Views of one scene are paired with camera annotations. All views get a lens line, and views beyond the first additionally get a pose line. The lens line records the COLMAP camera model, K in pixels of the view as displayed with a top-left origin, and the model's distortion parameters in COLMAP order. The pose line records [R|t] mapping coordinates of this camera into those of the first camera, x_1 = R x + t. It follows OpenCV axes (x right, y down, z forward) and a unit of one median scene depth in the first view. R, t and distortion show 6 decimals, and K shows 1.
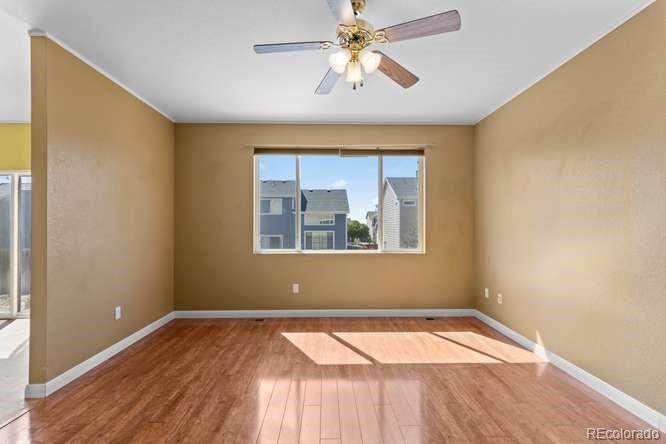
lens RADIAL K [[300.1, 0, 333.1], [0, 300.1, 225.8], [0, 0, 1]] dist [0.006493, -0.000227]
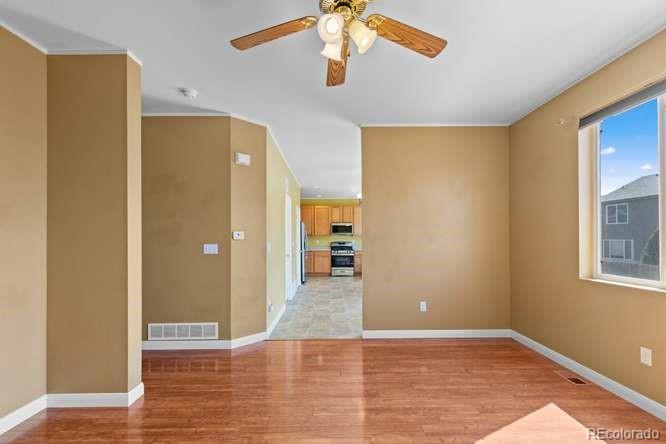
lens RADIAL K [[306.8, 0, 333.7], [0, 306.8, 234.1], [0, 0, 1]] dist [0.009185, -0.000094]
pose [[-0.012564, -0.013904, -0.999824, 0.501317], [0.005480, 0.999887, -0.013973, 0.001113], [0.999906, -0.005655, -0.012487, 0.546897]]
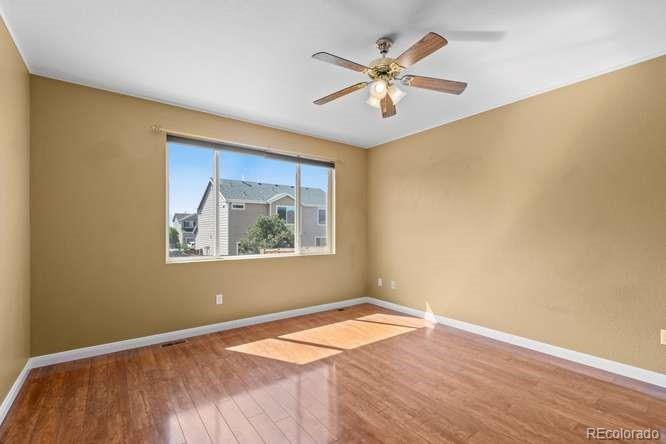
lens RADIAL K [[301.1, 0, 335.9], [0, 301.1, 230.8], [0, 0, 1]] dist [0.004139, 0.000007]
pose [[0.811400, -0.000357, 0.584490, -0.434436], [-0.001809, 0.999993, 0.003123, 0.000507], [-0.584488, -0.003592, 0.811395, 0.076641]]
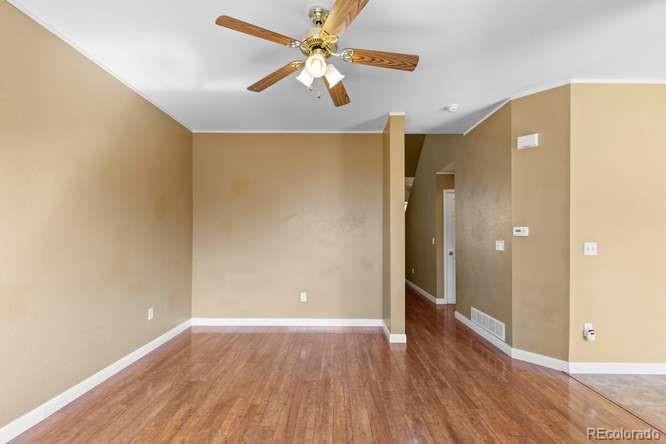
lens RADIAL K [[299.9, 0, 331.6], [0, 299.9, 230.4], [0, 0, 1]] dist [0.004541, 0.000003]
pose [[-0.999328, -0.002962, 0.036536, -0.004281], [-0.003297, 0.999953, -0.009117, -0.004465], [-0.036508, -0.009232, -0.999291, 1.109280]]
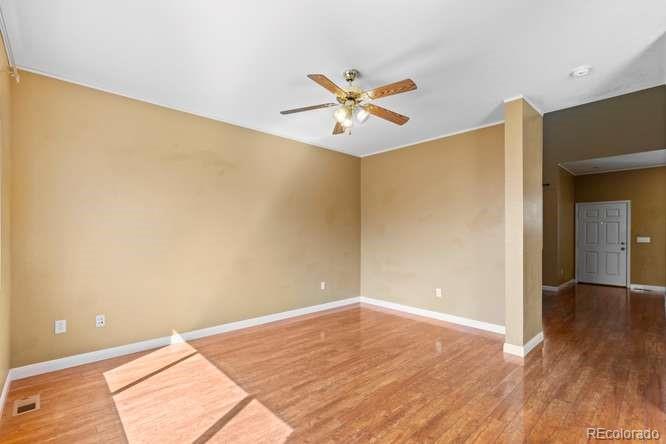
lens RADIAL K [[301.1, 0, 335.9], [0, 301.1, 230.8], [0, 0, 1]] dist [0.004139, 0.000007]
pose [[-0.662633, 0.003266, 0.748937, -0.516554], [-0.001487, 0.999983, -0.005677, -0.003119], [-0.748943, -0.004875, -0.662617, 1.094610]]
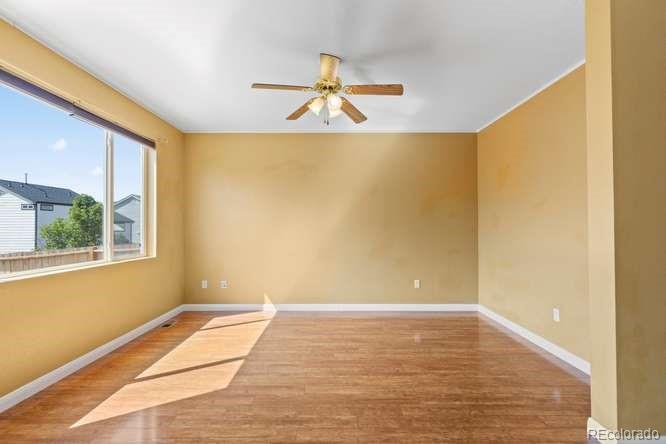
lens RADIAL K [[297.3, 0, 334.2], [0, 297.3, 223.9], [0, 0, 1]] dist [0.003552, 0.000173]
pose [[0.022577, 0.010122, 0.999694, -0.697163], [0.002139, 0.999946, -0.010172, 0.002532], [-0.999743, 0.002368, 0.022555, 0.523066]]
